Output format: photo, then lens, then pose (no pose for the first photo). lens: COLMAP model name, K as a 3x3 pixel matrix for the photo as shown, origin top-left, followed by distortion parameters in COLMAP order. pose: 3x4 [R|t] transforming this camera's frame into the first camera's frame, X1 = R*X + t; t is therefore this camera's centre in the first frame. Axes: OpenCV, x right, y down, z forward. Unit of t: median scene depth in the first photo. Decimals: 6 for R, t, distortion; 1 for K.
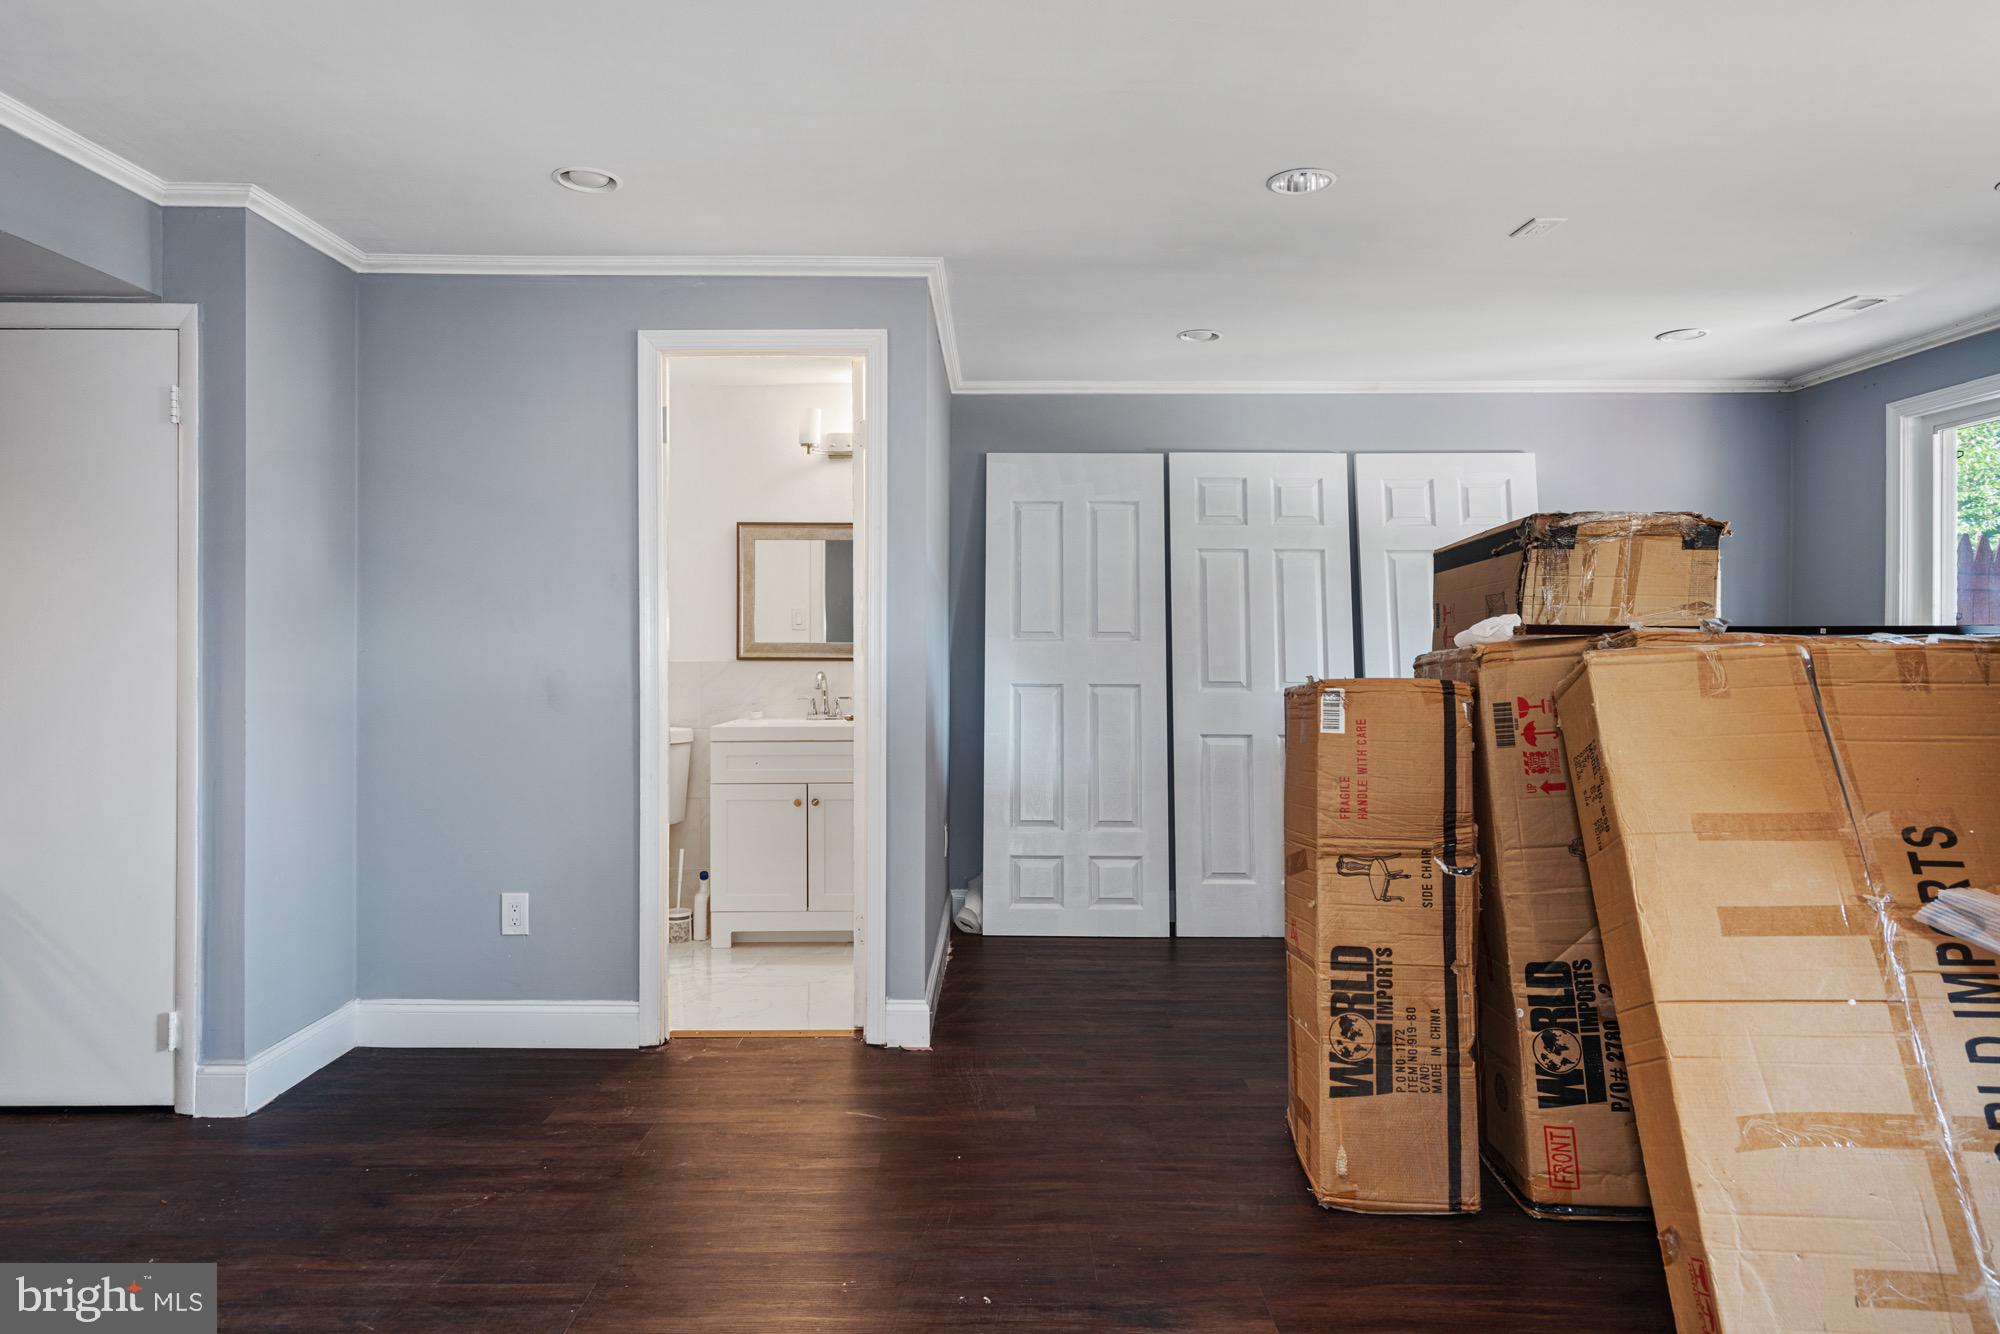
lens RADIAL K [[1178.8, 0, 1007.8], [0, 1178.8, 659.3], [0, 0, 1]] dist [0.004080, 0.001964]
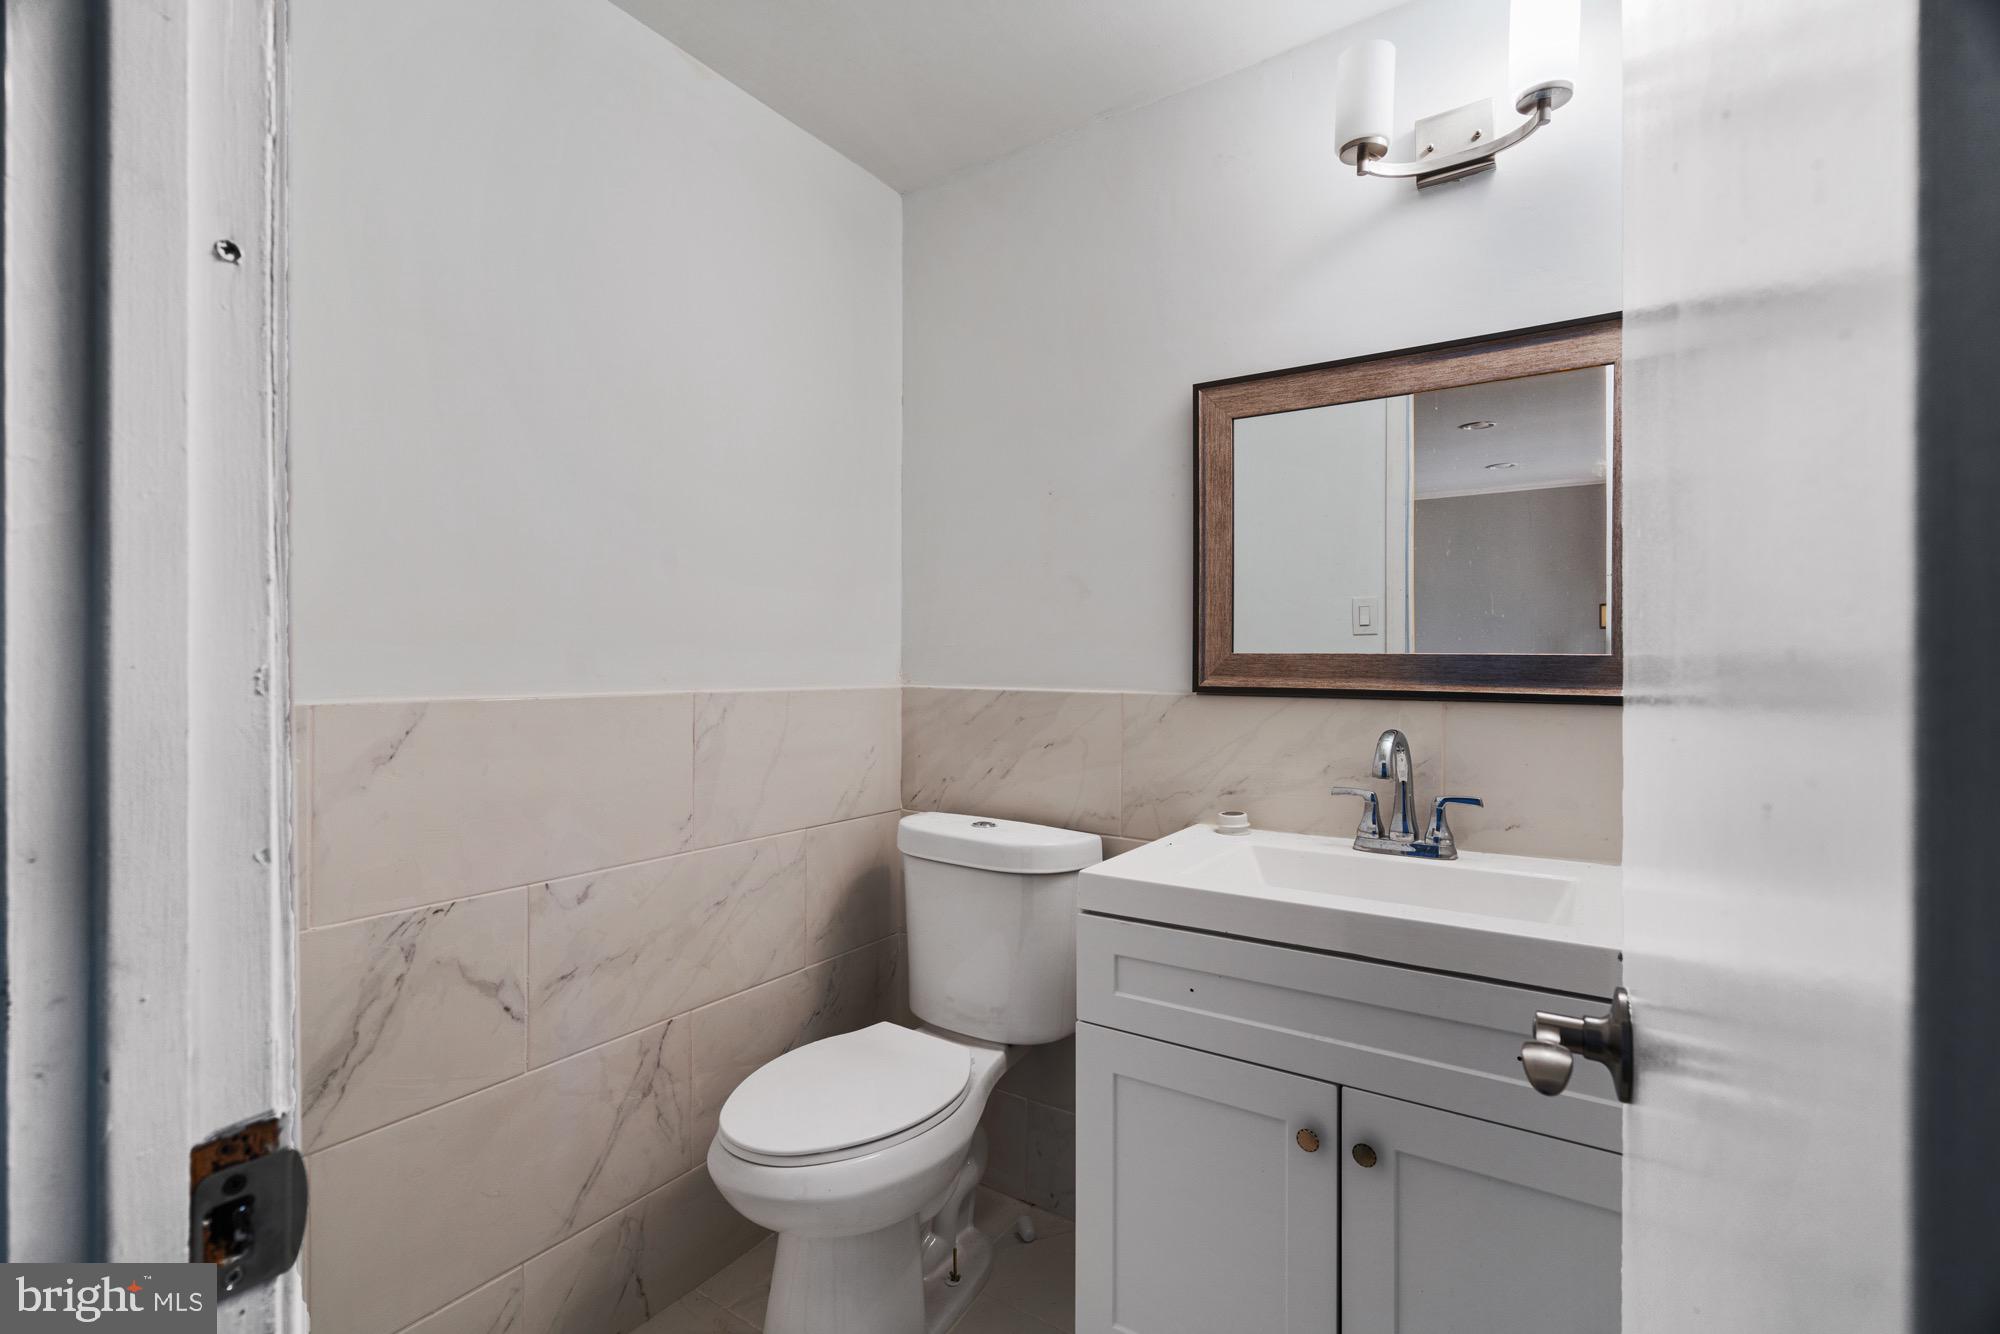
lens RADIAL K [[900.3, 0, 1002.2], [0, 900.3, 671.5], [0, 0, 1]] dist [-0.004241, -0.000108]
pose [[0.831263, 0.002897, -0.555872, -0.100749], [-0.004389, 0.999989, -0.001352, -0.006932], [0.555862, 0.003564, 0.831267, 0.678102]]
